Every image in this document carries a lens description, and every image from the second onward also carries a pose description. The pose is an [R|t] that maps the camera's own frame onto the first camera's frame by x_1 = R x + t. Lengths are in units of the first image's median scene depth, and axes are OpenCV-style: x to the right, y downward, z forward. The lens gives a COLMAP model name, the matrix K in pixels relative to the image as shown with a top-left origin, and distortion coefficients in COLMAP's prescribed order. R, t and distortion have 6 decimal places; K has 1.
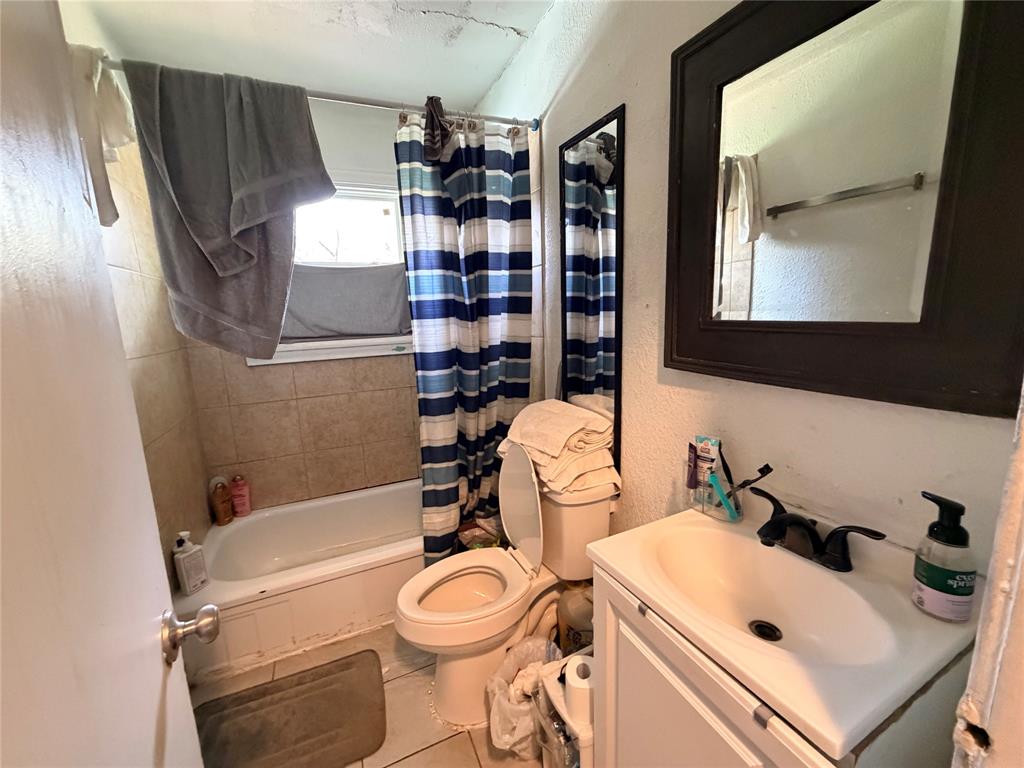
lens RADIAL K [[407.5, 0, 512.0], [0, 407.5, 384.0], [0, 0, 1]] dist [-0.001082, -0.000189]
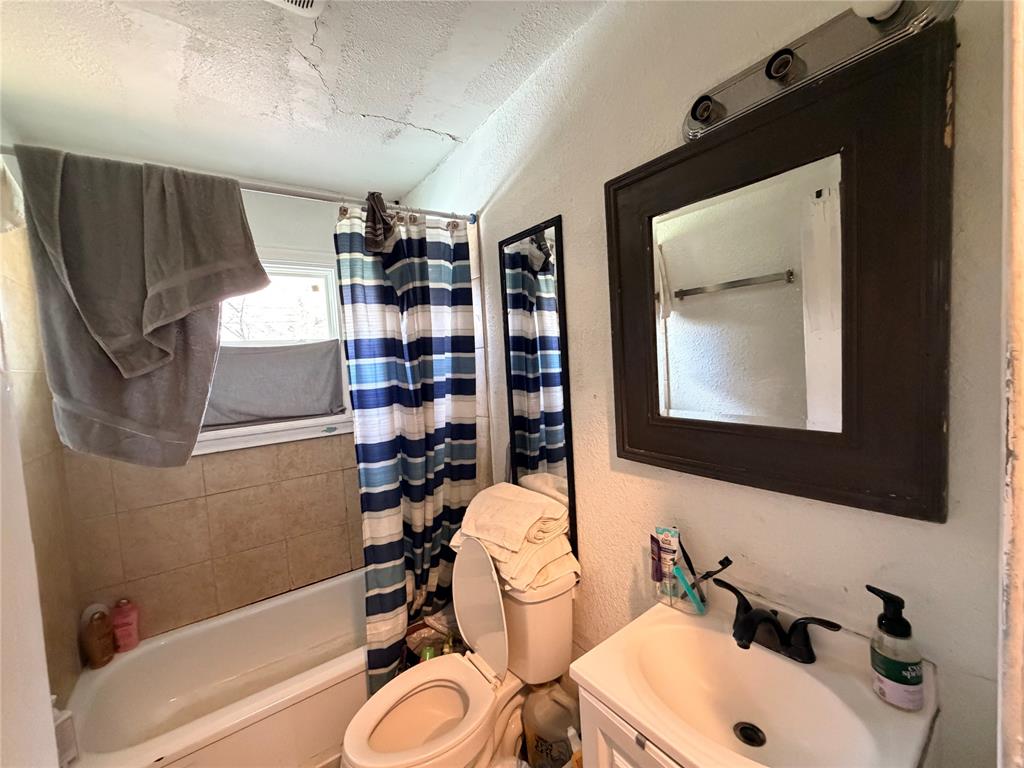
lens RADIAL K [[407.5, 0, 512.0], [0, 407.5, 384.0], [0, 0, 1]] dist [-0.001082, -0.000189]
pose [[0.981654, -0.033407, 0.187720, -0.062249], [0.056440, 0.991321, -0.118728, -0.089381], [-0.182124, 0.127145, 0.975020, 0.004446]]
